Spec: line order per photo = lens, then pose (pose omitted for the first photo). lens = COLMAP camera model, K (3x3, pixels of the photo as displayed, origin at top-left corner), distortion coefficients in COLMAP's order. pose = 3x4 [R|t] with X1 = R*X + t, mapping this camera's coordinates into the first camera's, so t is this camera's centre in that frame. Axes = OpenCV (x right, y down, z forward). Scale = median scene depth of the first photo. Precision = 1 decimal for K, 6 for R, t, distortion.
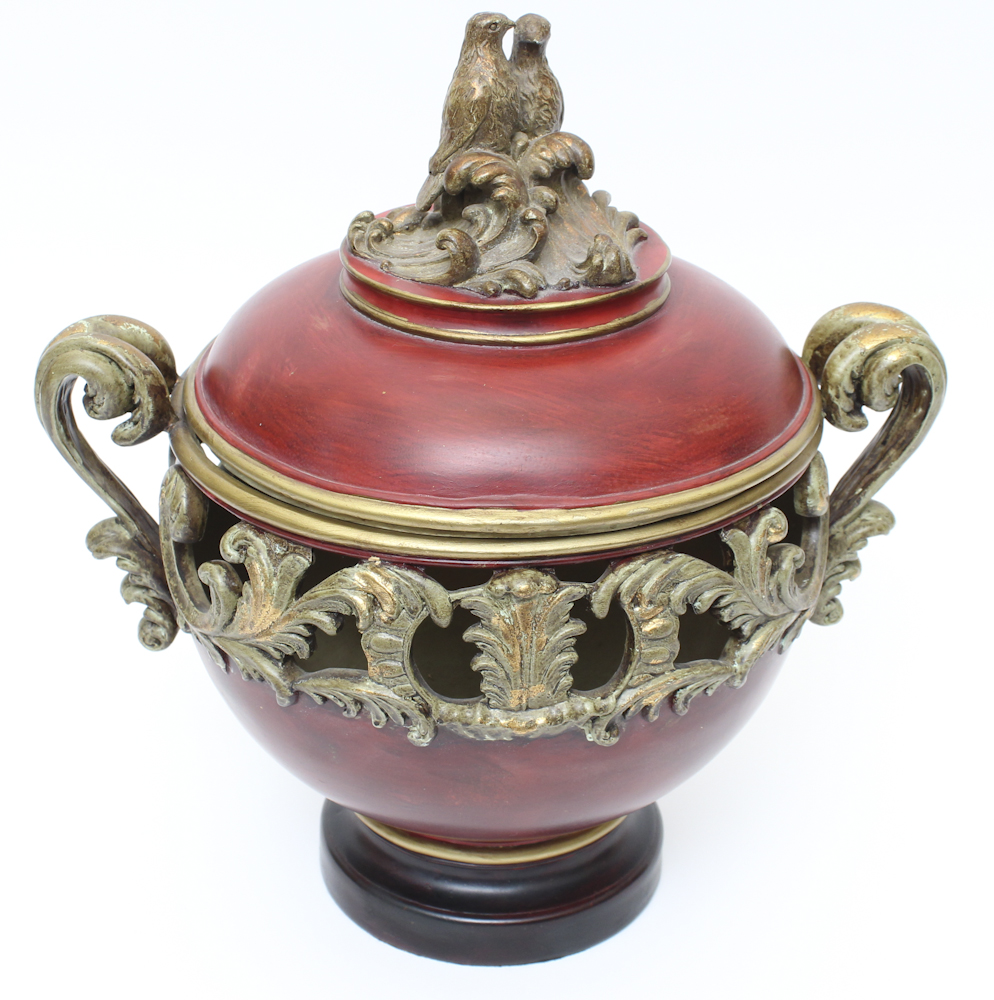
lens RADIAL K [[2331.8, 0, 497.7], [0, 2331.8, 489.2], [0, 0, 1]] dist [-0.183662, 0.000000]
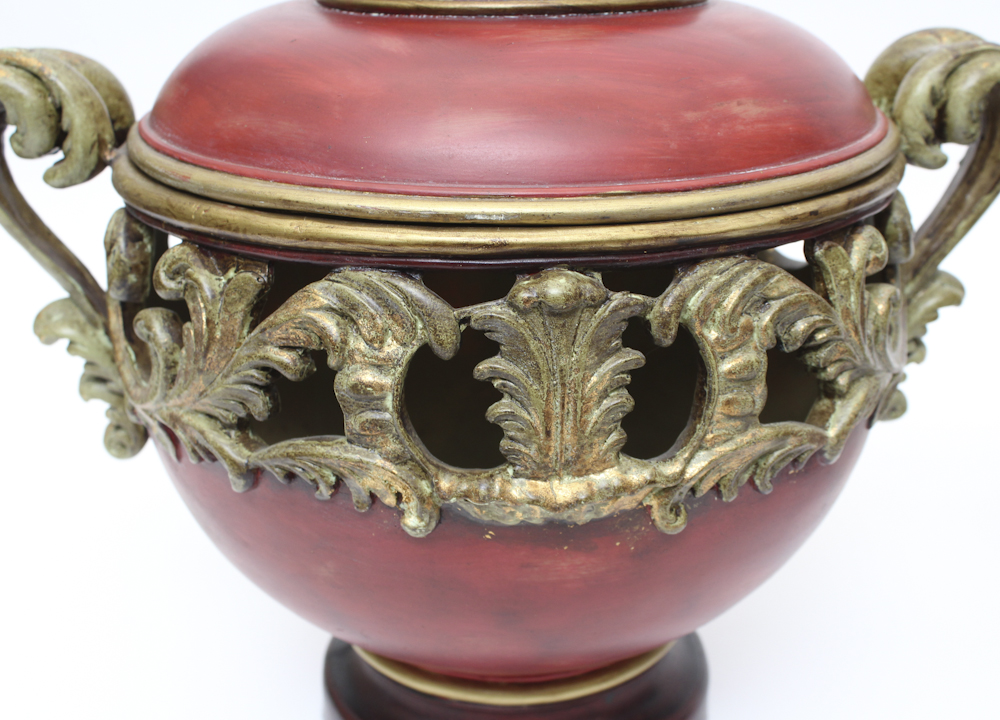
lens RADIAL K [[1299.9, 0, 518.9], [0, 1299.9, 357.2], [0, 0, 1]] dist [-0.025668, 0.000000]
pose [[0.999698, -0.020969, 0.012829, -0.005809], [0.022271, 0.993514, -0.111512, 0.097474], [-0.010408, 0.111764, 0.993680, 0.566657]]
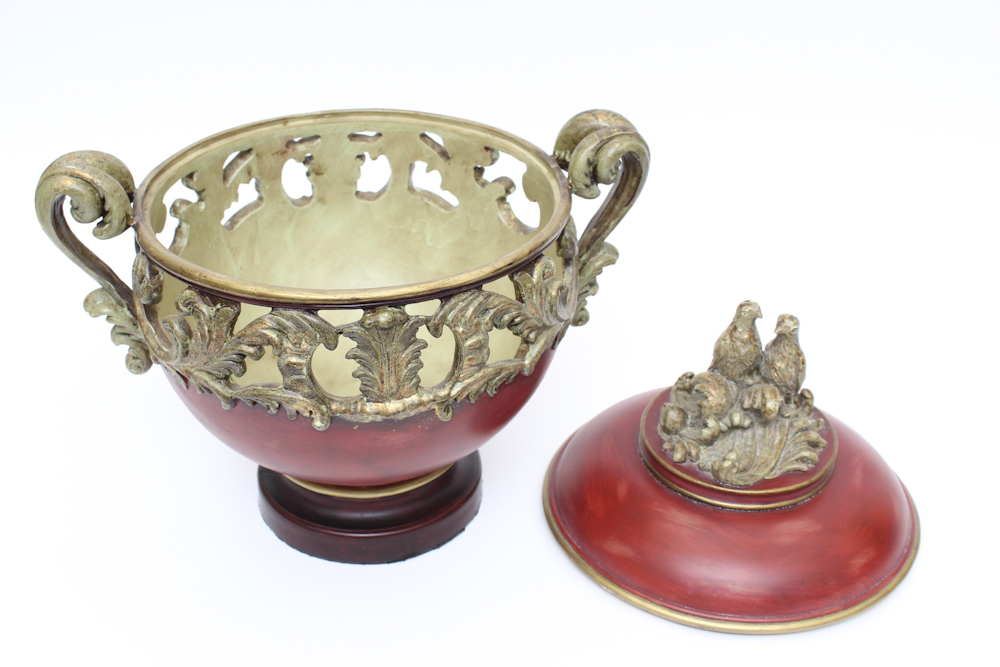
lens RADIAL K [[1353.2, 0, 497.5], [0, 1353.2, 354.3], [0, 0, 1]] dist [-0.040838, 0.000000]
pose [[0.991877, -0.072303, 0.104658, -0.008436], [0.062278, 0.993424, 0.096079, -0.013708], [-0.110916, -0.088781, 0.989856, 0.127370]]
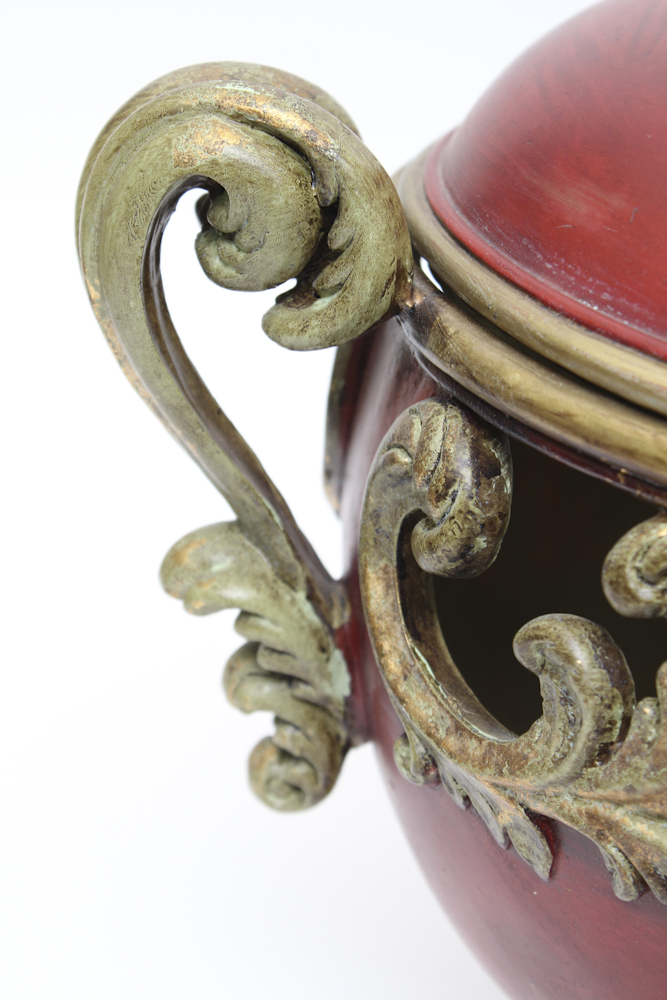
lens RADIAL K [[2373.6, 0, 333.3], [0, 2373.6, 498.5], [0, 0, 1]] dist [-0.010363, 0.000000]
pose [[0.995655, 0.011288, 0.092429, -0.200856], [-0.008209, 0.999401, -0.033623, 0.024444], [-0.092753, 0.032718, 0.995151, 0.573059]]
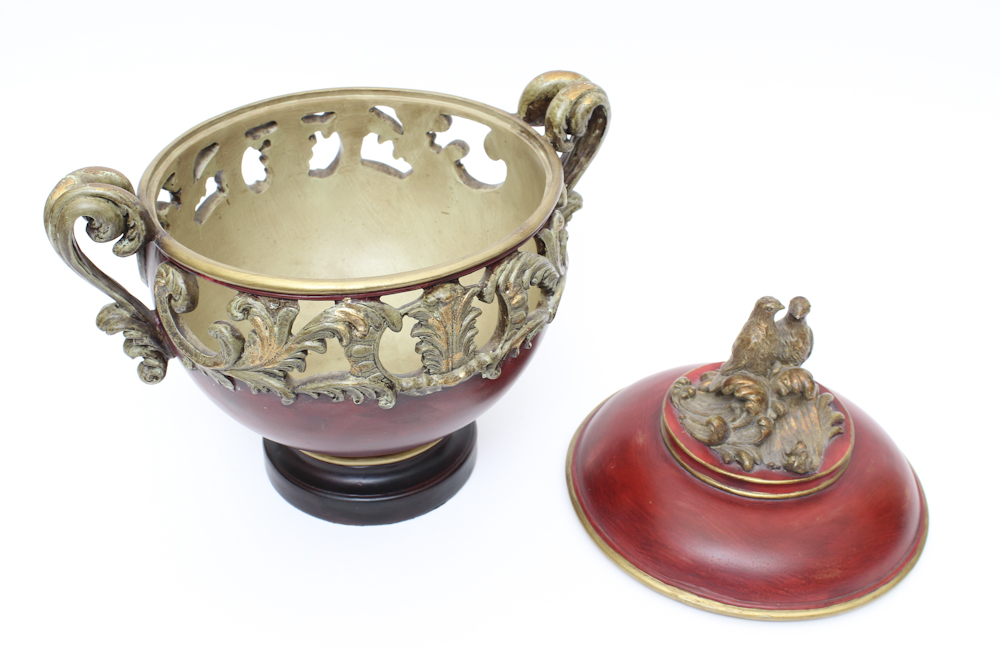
lens RADIAL K [[1244.2, 0, 499.7], [0, 1244.2, 330.1], [0, 0, 1]] dist [-0.022819, 0.000000]
pose [[0.917489, -0.230794, 0.323958, -0.213153], [0.182180, 0.967829, 0.173543, -0.067565], [-0.353588, -0.100205, 0.930018, 0.202904]]
